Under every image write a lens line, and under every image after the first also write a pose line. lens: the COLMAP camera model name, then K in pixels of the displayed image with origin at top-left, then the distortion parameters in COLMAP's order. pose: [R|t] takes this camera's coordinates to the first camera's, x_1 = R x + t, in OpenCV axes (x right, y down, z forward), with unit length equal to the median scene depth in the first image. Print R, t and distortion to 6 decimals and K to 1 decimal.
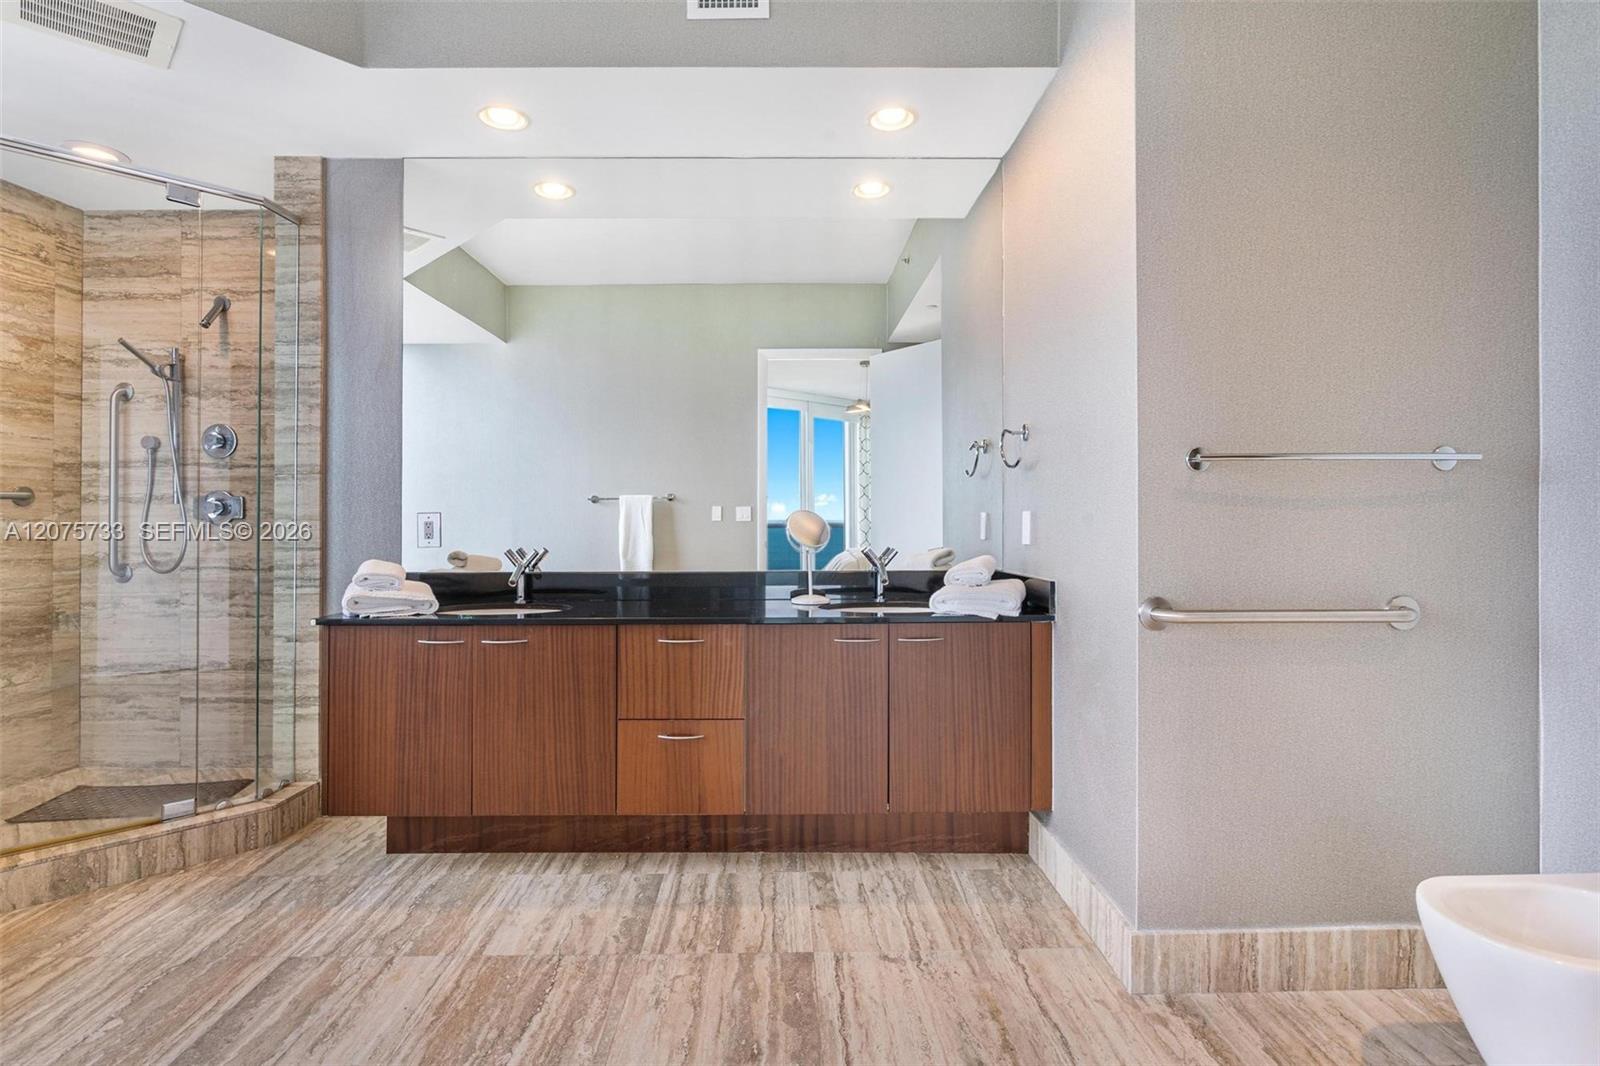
lens RADIAL K [[782.3, 0, 781.7], [0, 782.3, 513.4], [0, 0, 1]] dist [-0.004899, 0.000481]
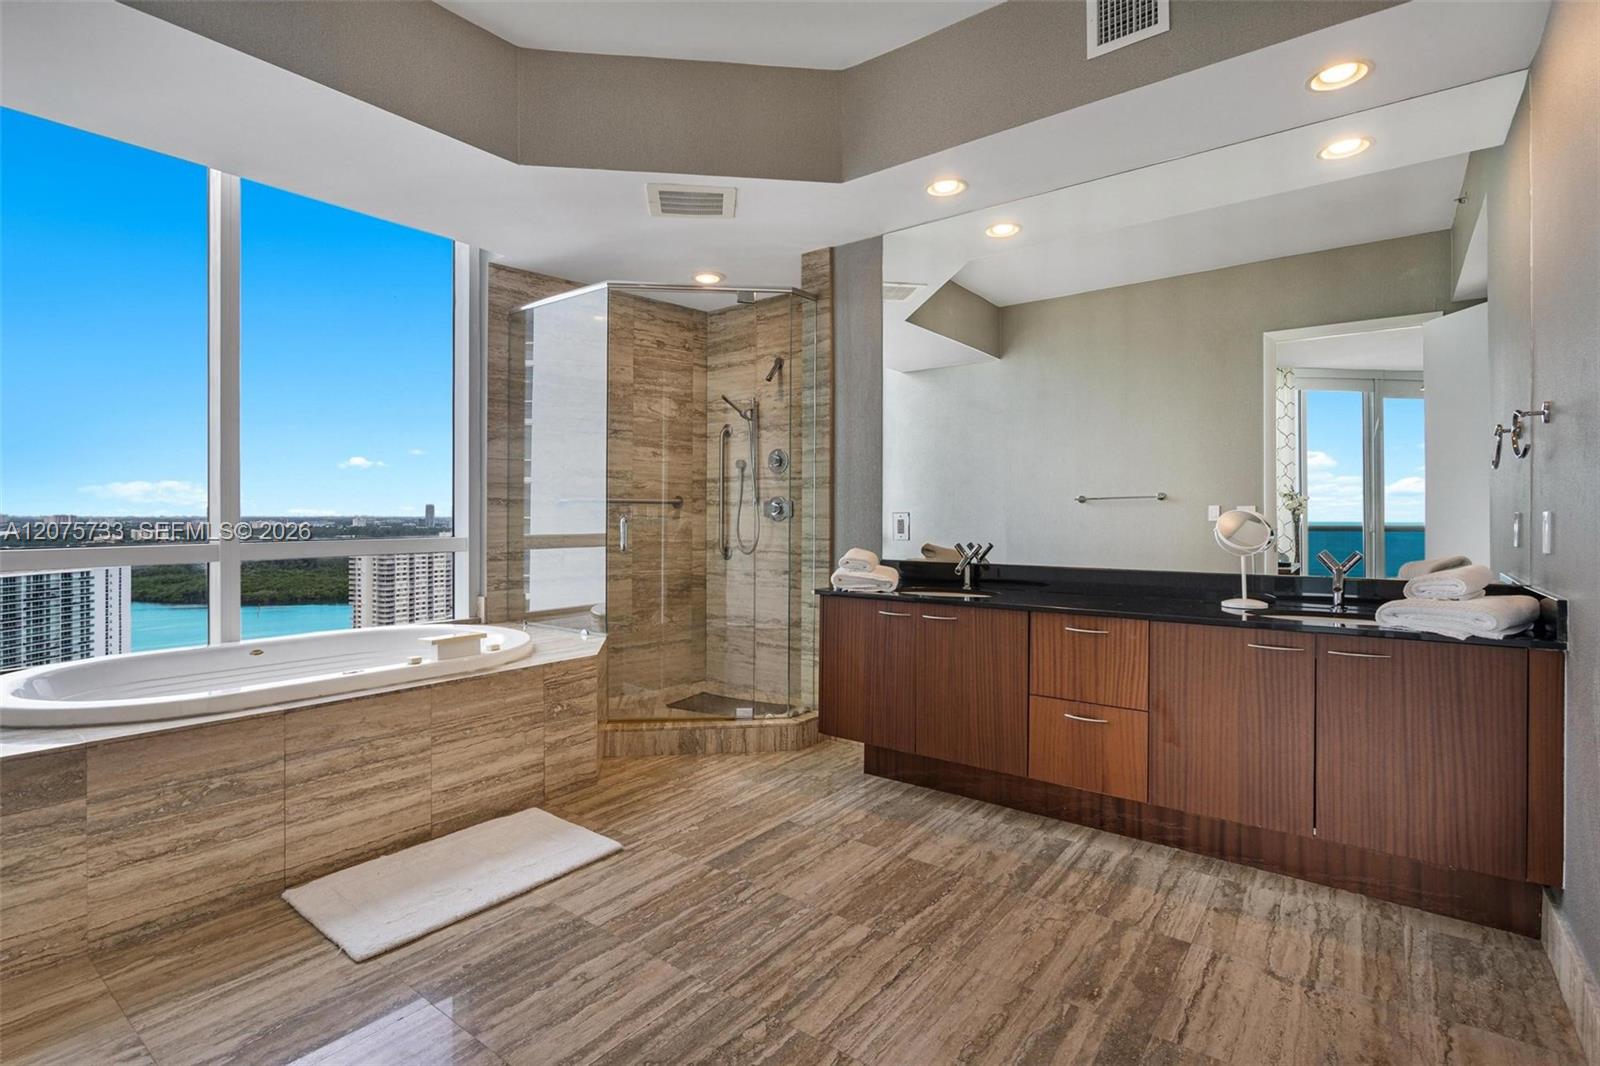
lens RADIAL K [[766.1, 0, 788.3], [0, 766.1, 514.6], [0, 0, 1]] dist [-0.003910, 0.000095]
pose [[0.784619, 0.002284, -0.619974, 0.191916], [-0.000377, 0.999995, 0.003208, -0.001812], [0.619978, -0.002283, 0.784616, -0.086637]]
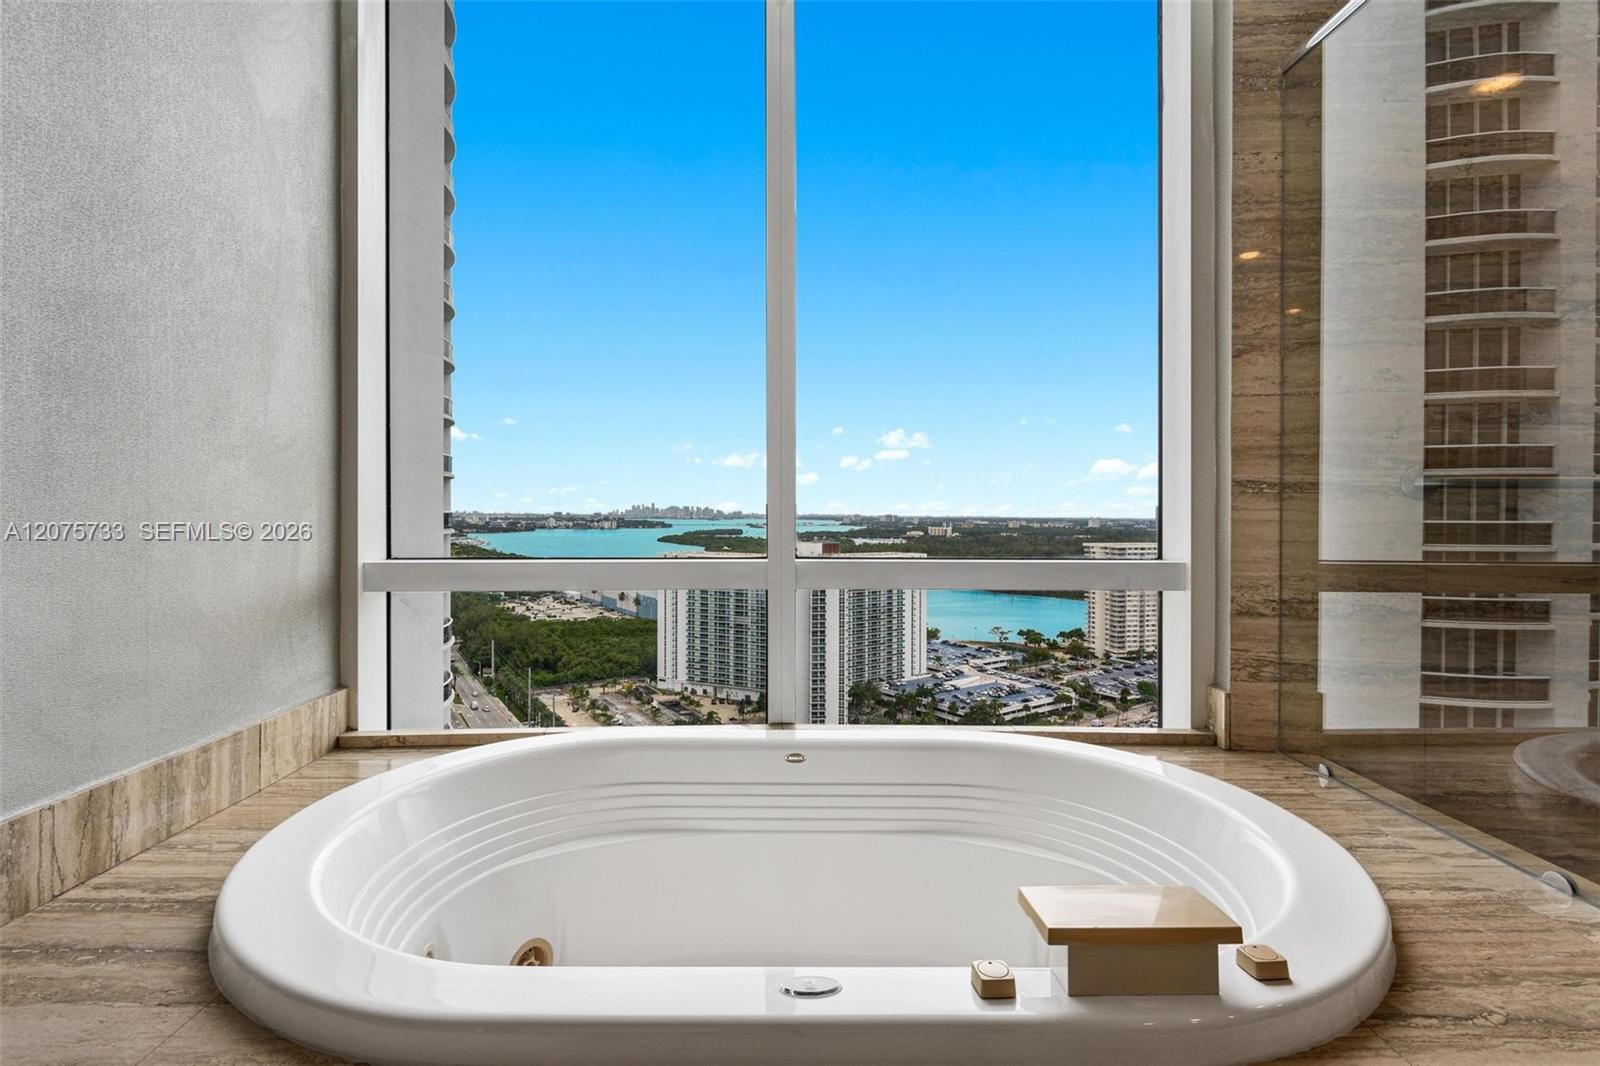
lens RADIAL K [[758.9, 0, 796.2], [0, 758.9, 506.2], [0, 0, 1]] dist [-0.002865, -0.000266]
pose [[0.016040, -0.008590, -0.999834, -0.556003], [-0.004084, 0.999954, -0.008656, 0.001896], [0.999863, 0.004223, 0.016004, 0.339309]]
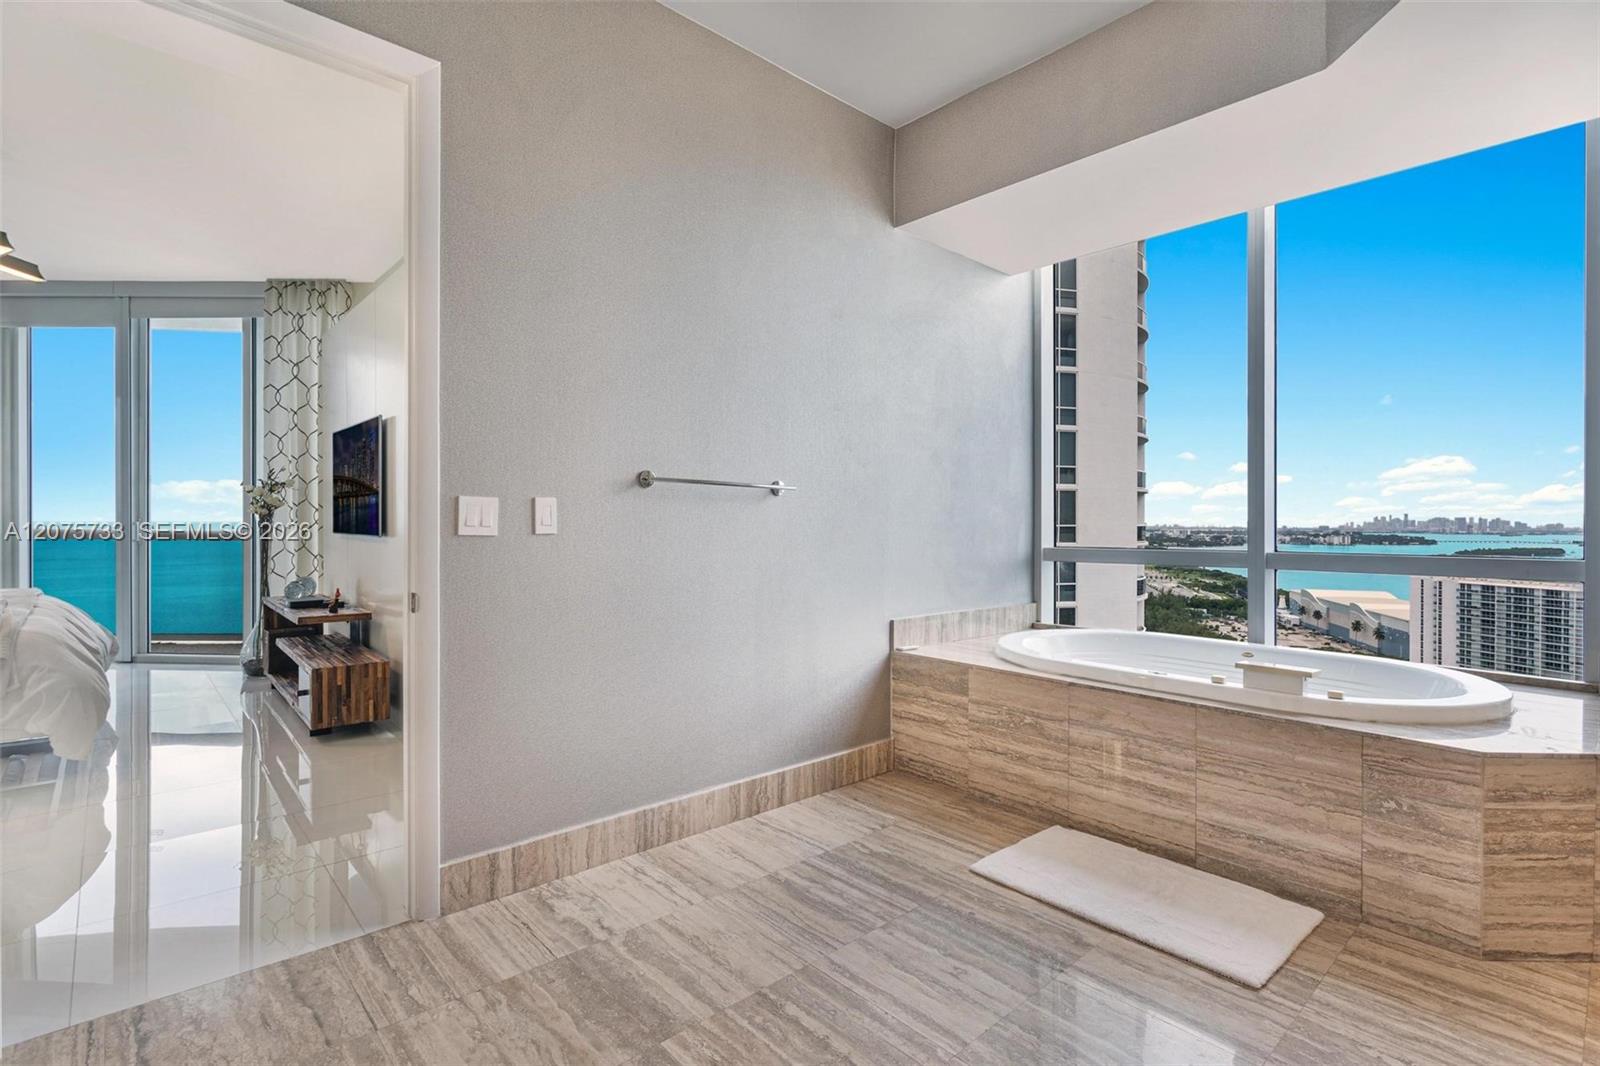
lens RADIAL K [[764.7, 0, 795.5], [0, 764.7, 542.4], [0, 0, 1]] dist [-0.000621, 0.000861]
pose [[-0.750111, 0.014634, -0.661150, 0.197089], [-0.001860, 0.999704, 0.024238, 0.002419], [0.661310, 0.019411, -0.749862, 0.816717]]
